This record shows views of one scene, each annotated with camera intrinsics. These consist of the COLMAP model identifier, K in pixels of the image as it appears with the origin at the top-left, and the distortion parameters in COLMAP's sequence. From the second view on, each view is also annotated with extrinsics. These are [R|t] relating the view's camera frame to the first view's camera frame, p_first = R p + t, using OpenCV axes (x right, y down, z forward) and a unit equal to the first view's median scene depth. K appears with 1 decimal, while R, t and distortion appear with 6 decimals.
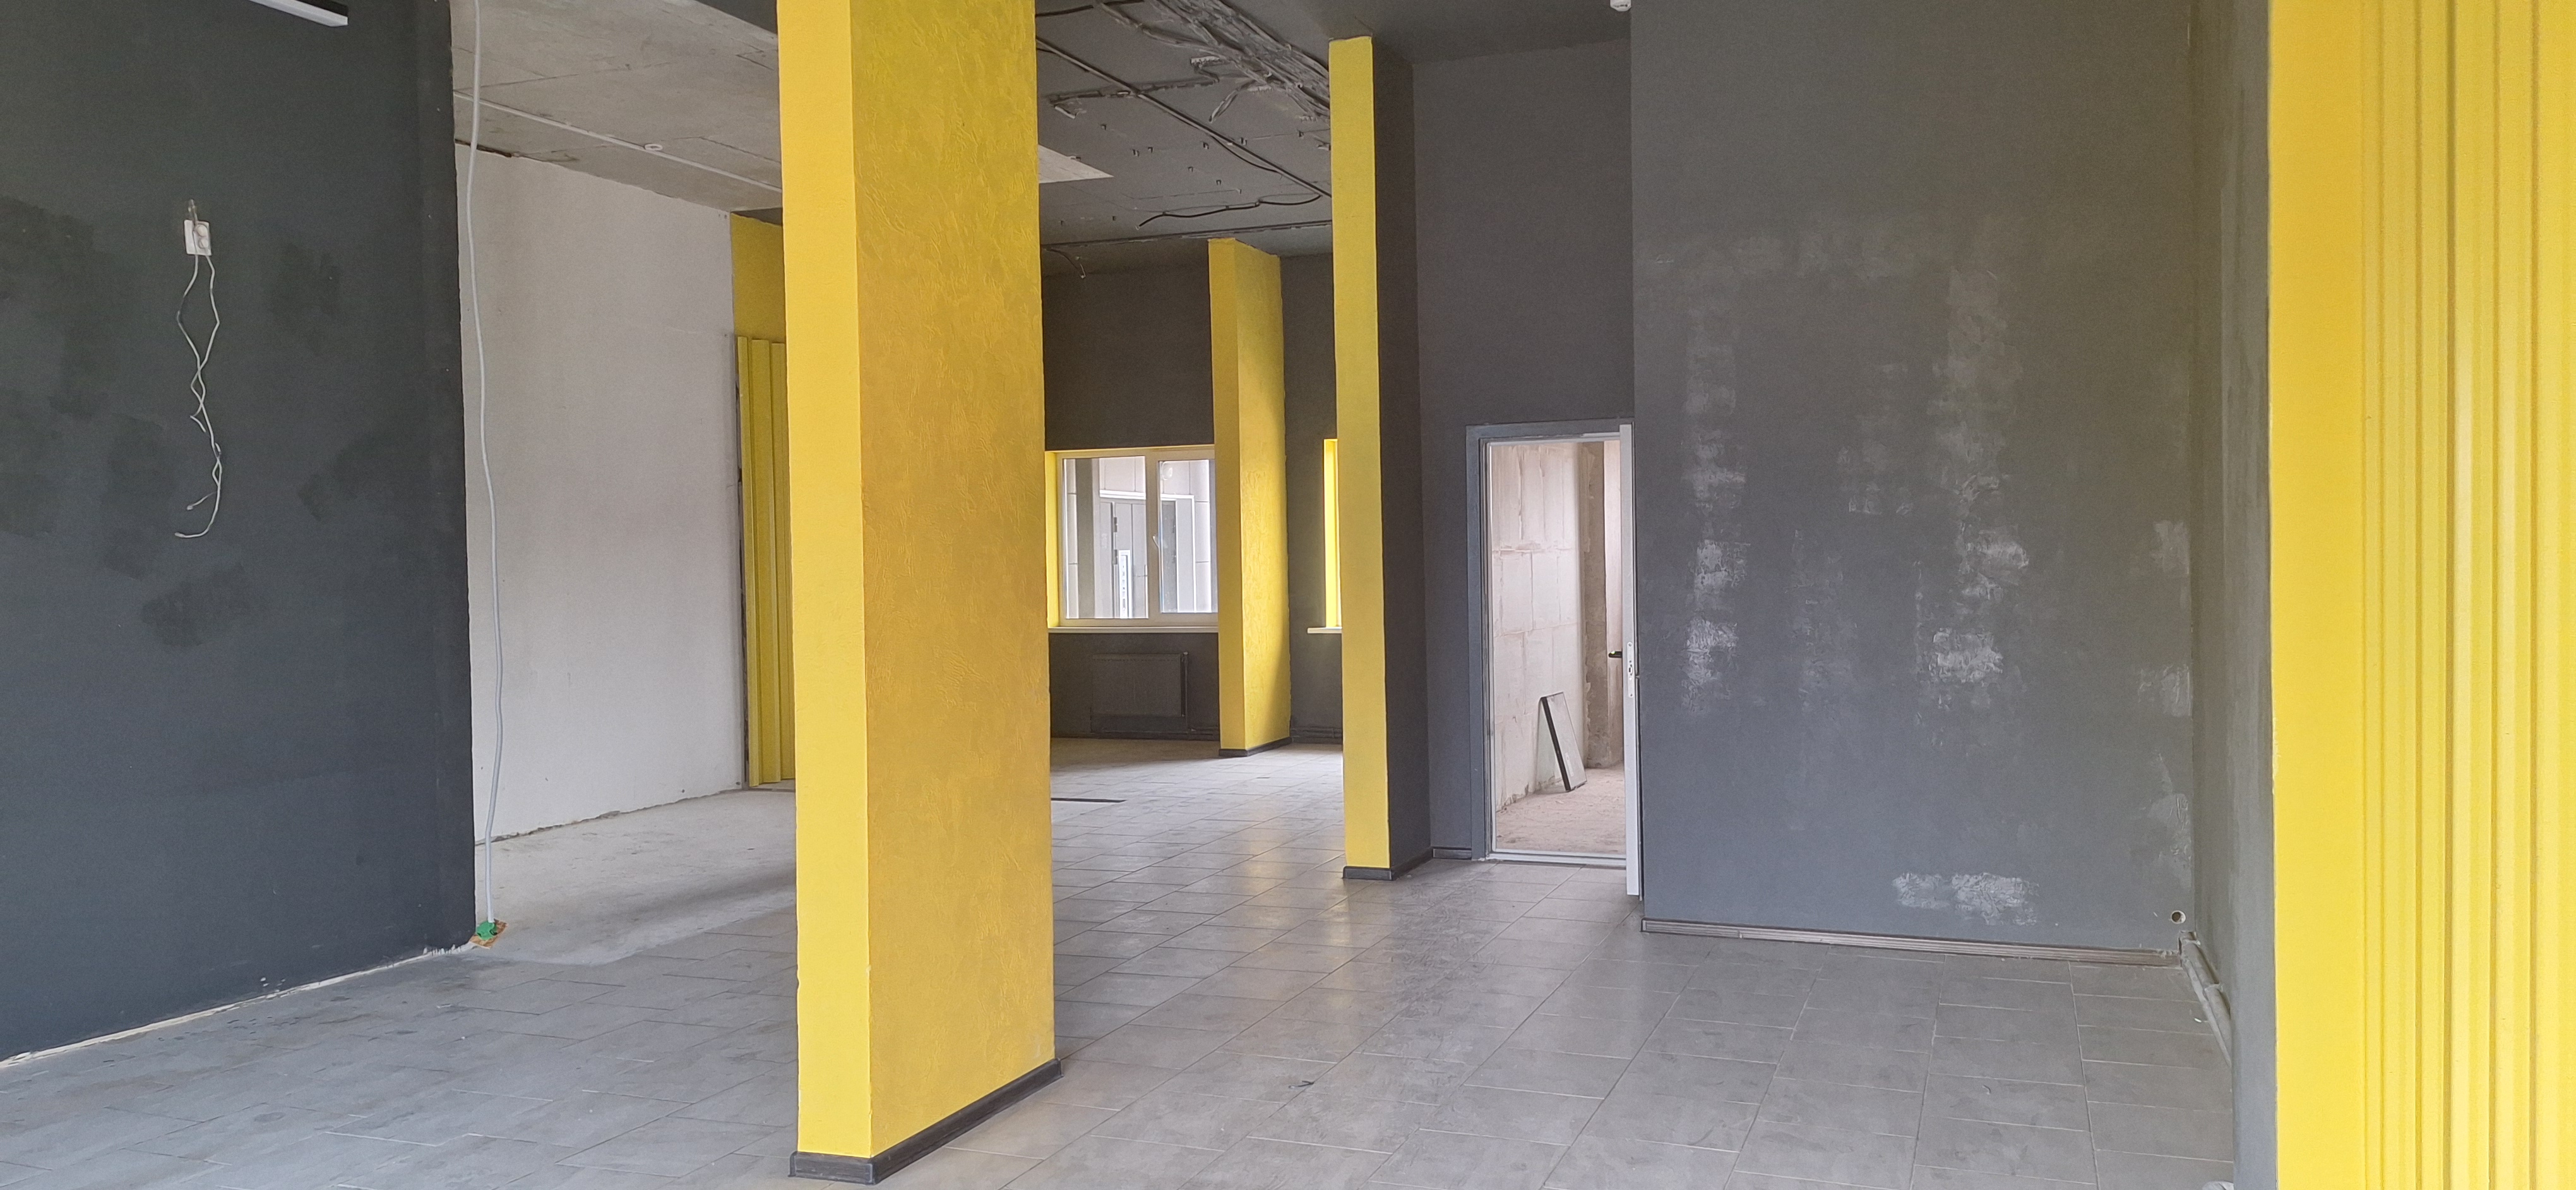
lens RADIAL K [[1680.9, 0, 1288.0], [0, 1680.9, 595.0], [0, 0, 1]] dist [0.293072, -0.000059]
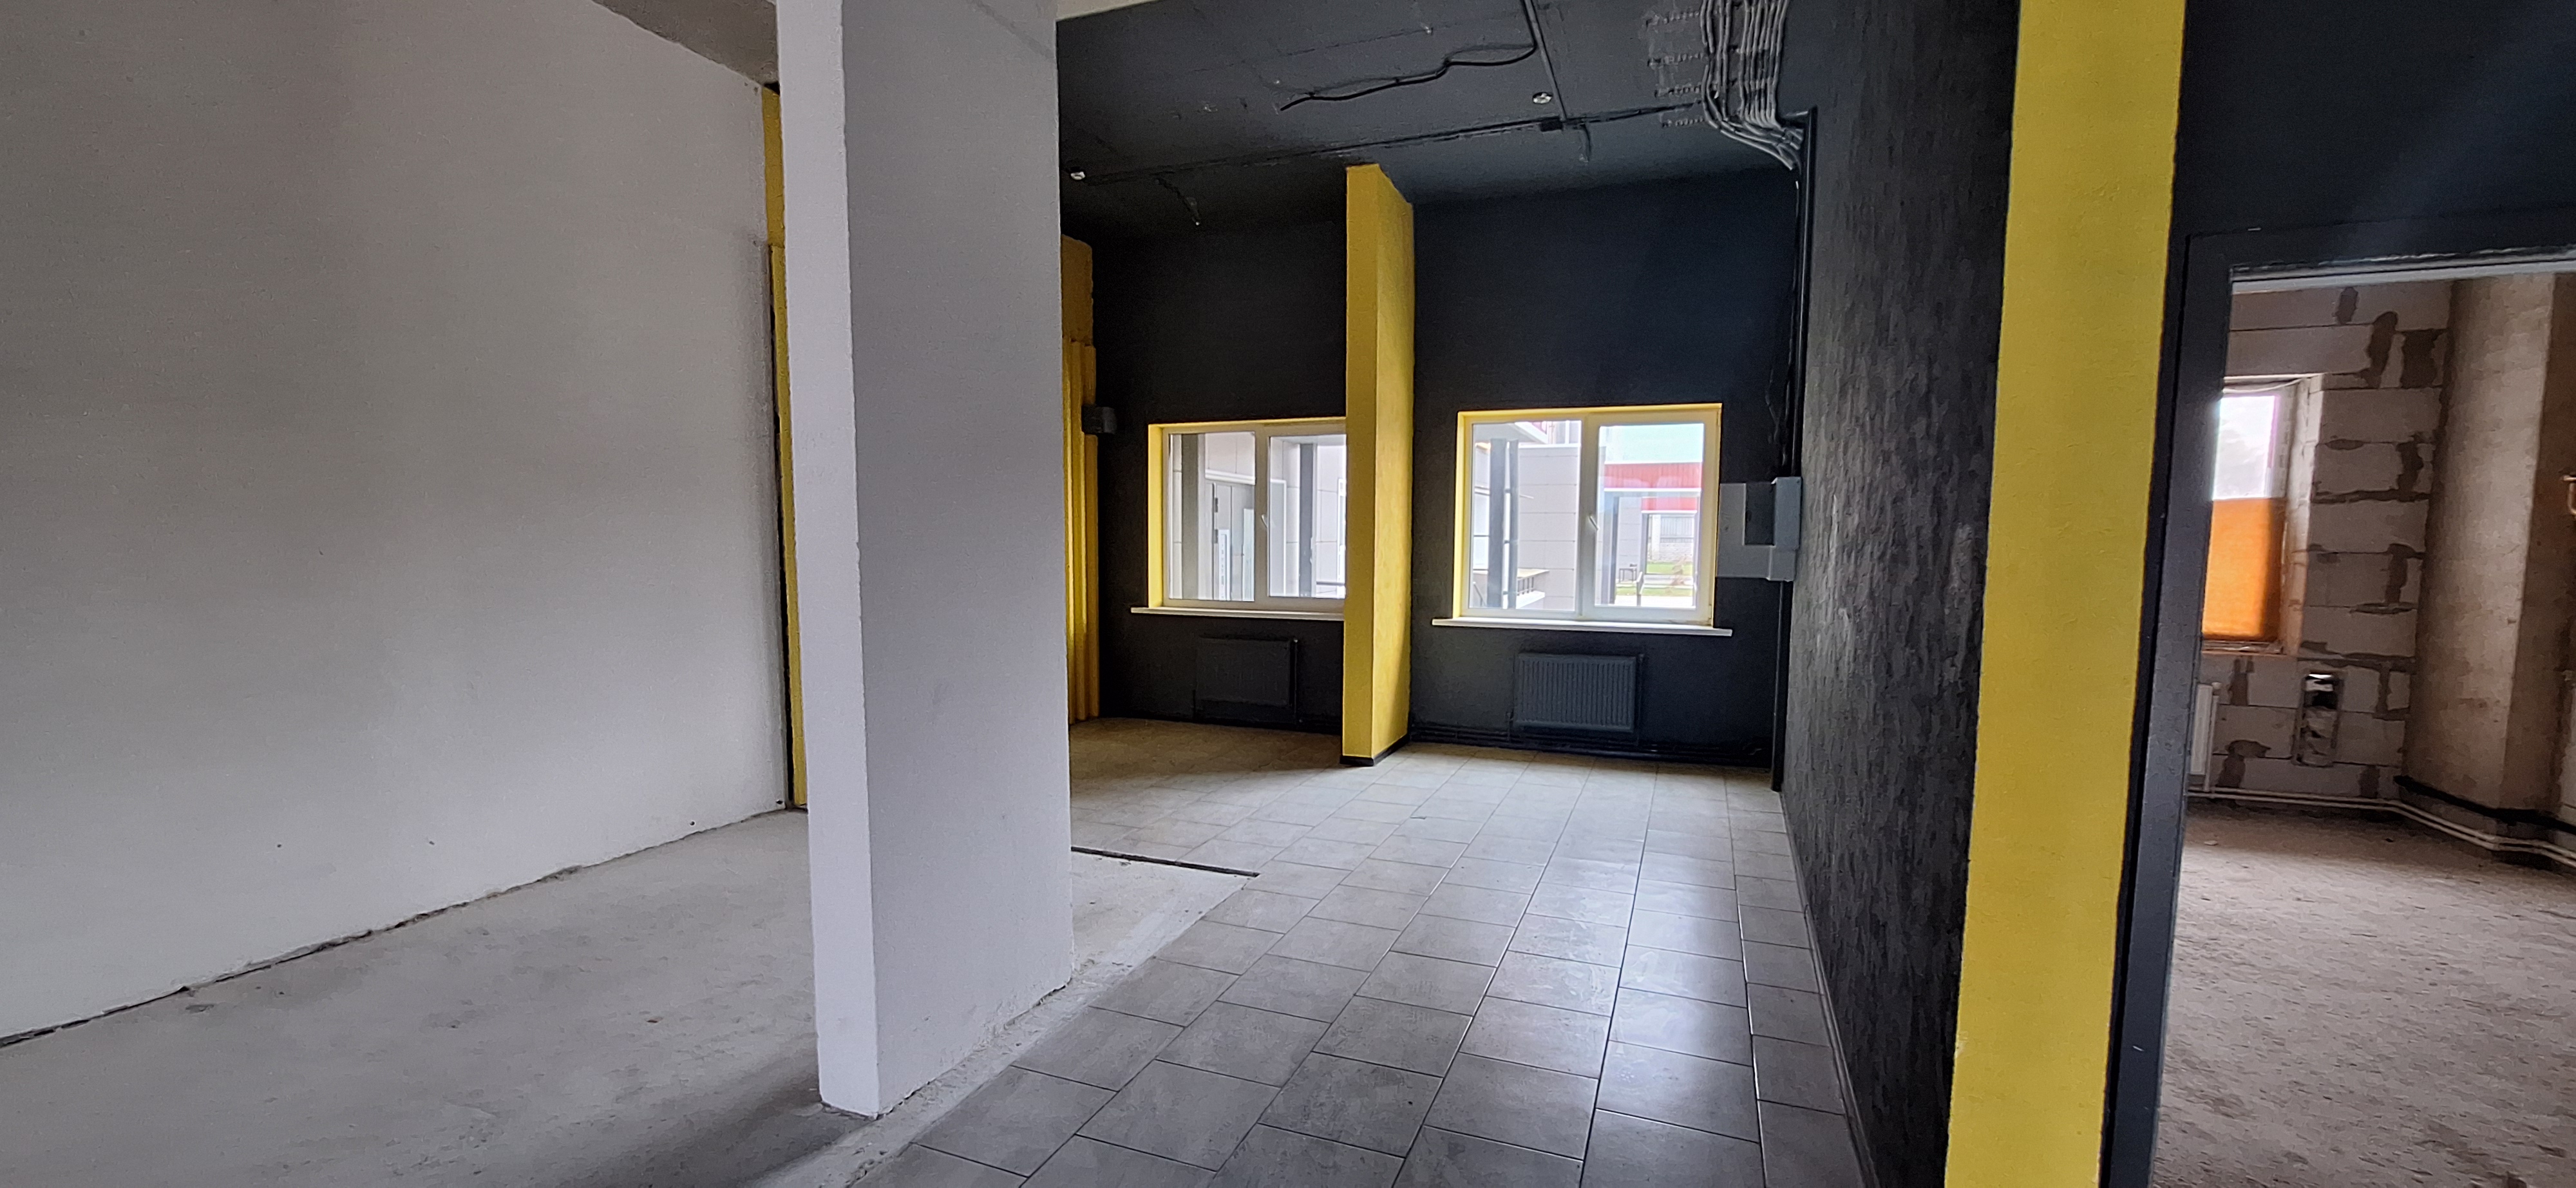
lens RADIAL K [[993.0, 0, 1288.0], [0, 993.0, 594.0], [0, 0, 1]] dist [0.000366, 0.000032]
pose [[0.999751, 0.022044, -0.003585, -0.064672], [-0.021916, 0.999232, 0.032494, -0.009103], [0.004299, -0.032407, 0.999466, 0.456135]]
